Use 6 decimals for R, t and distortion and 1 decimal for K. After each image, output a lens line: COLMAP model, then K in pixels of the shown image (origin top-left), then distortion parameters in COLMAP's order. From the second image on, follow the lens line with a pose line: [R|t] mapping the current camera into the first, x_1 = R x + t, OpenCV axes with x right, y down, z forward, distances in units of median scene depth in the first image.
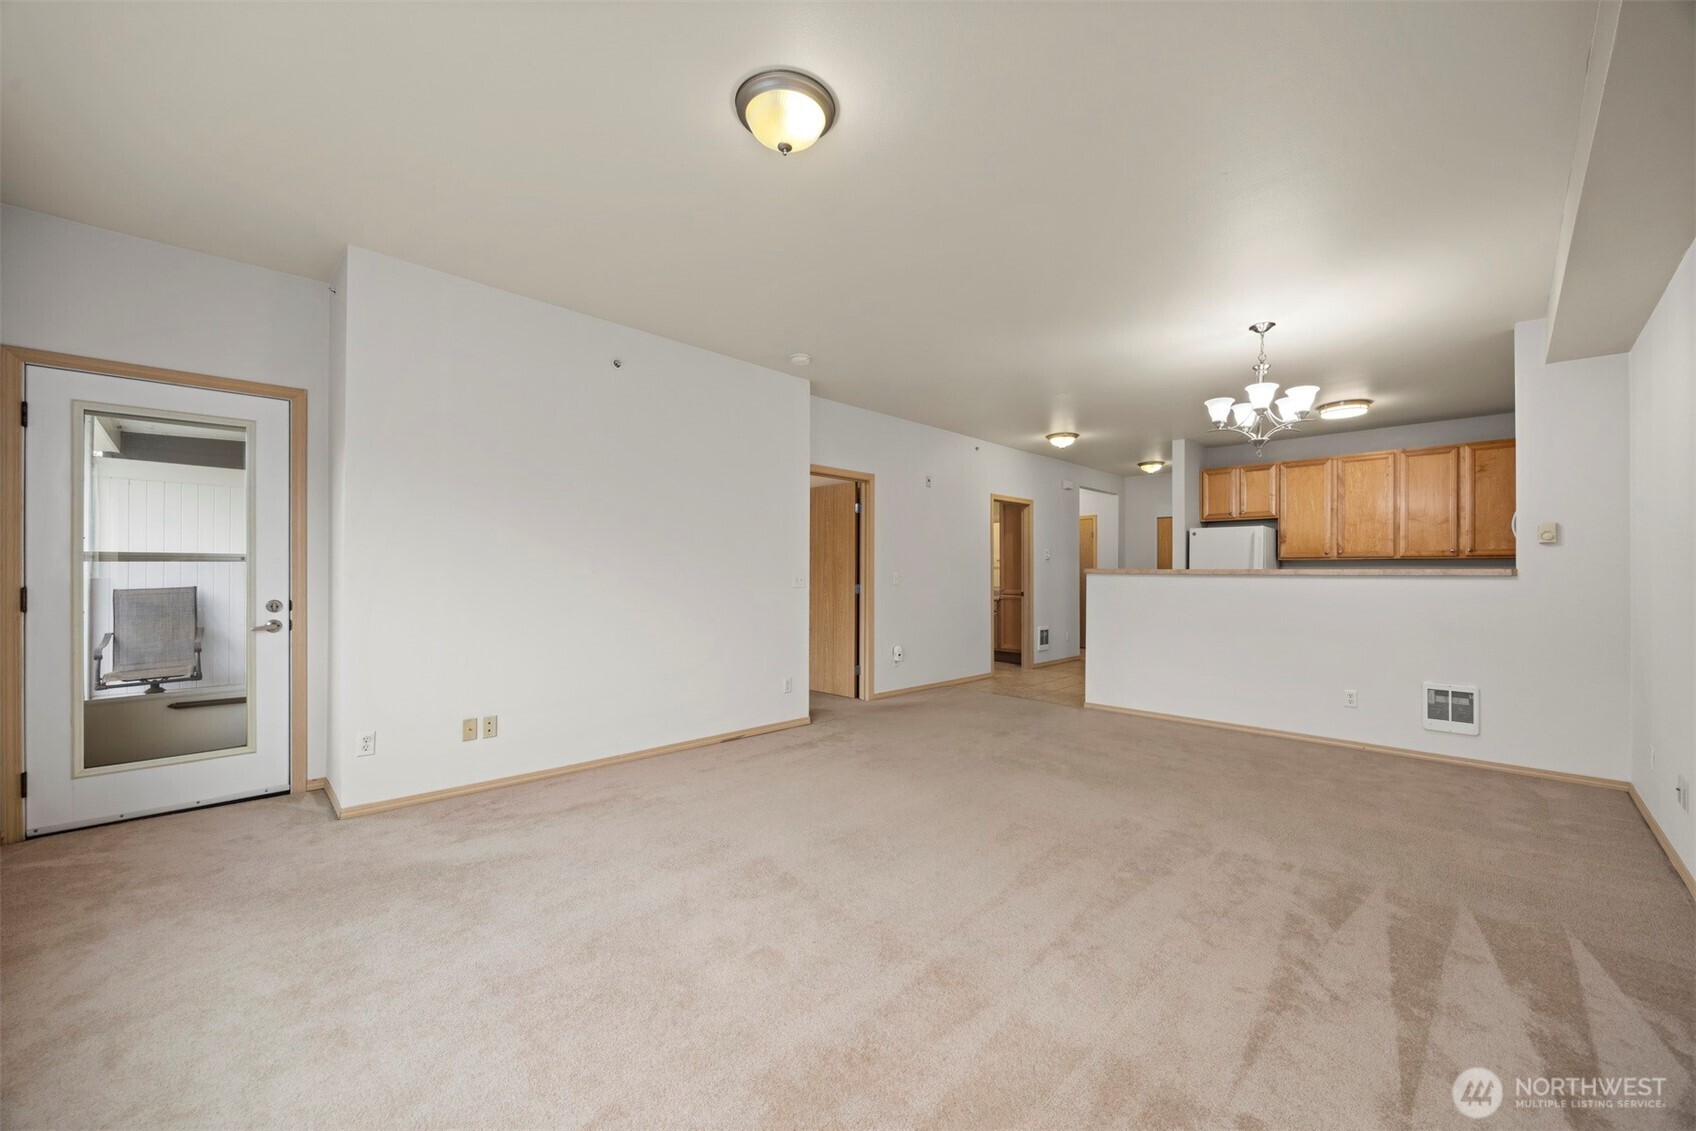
lens RADIAL K [[648.2, 0, 848.0], [0, 648.2, 565.5], [0, 0, 1]] dist [-0.024680, 0.000006]
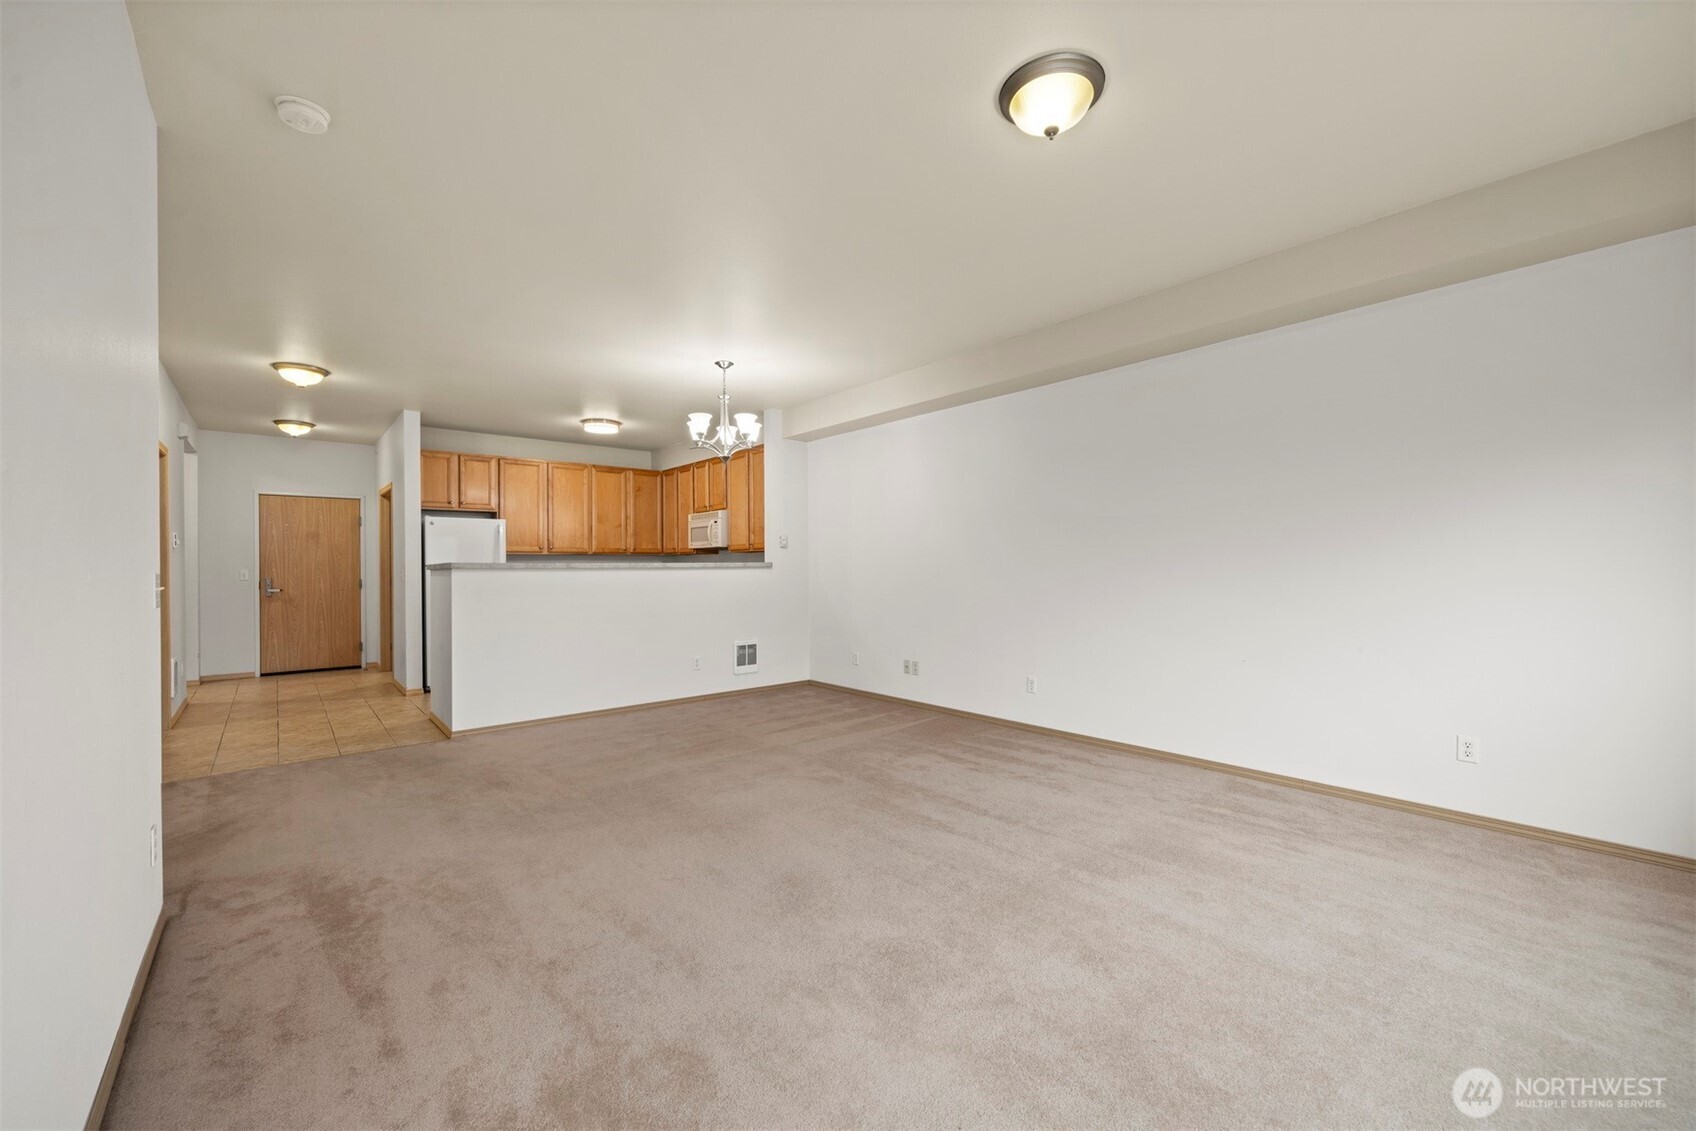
lens RADIAL K [[682.9, 0, 848.0], [0, 682.9, 565.5], [0, 0, 1]] dist [0.000945, 0.000038]
pose [[0.078294, -0.007132, 0.996905, -0.431210], [-0.000358, 0.999974, 0.007182, 0.001852], [-0.996930, -0.000919, 0.078290, 0.455758]]
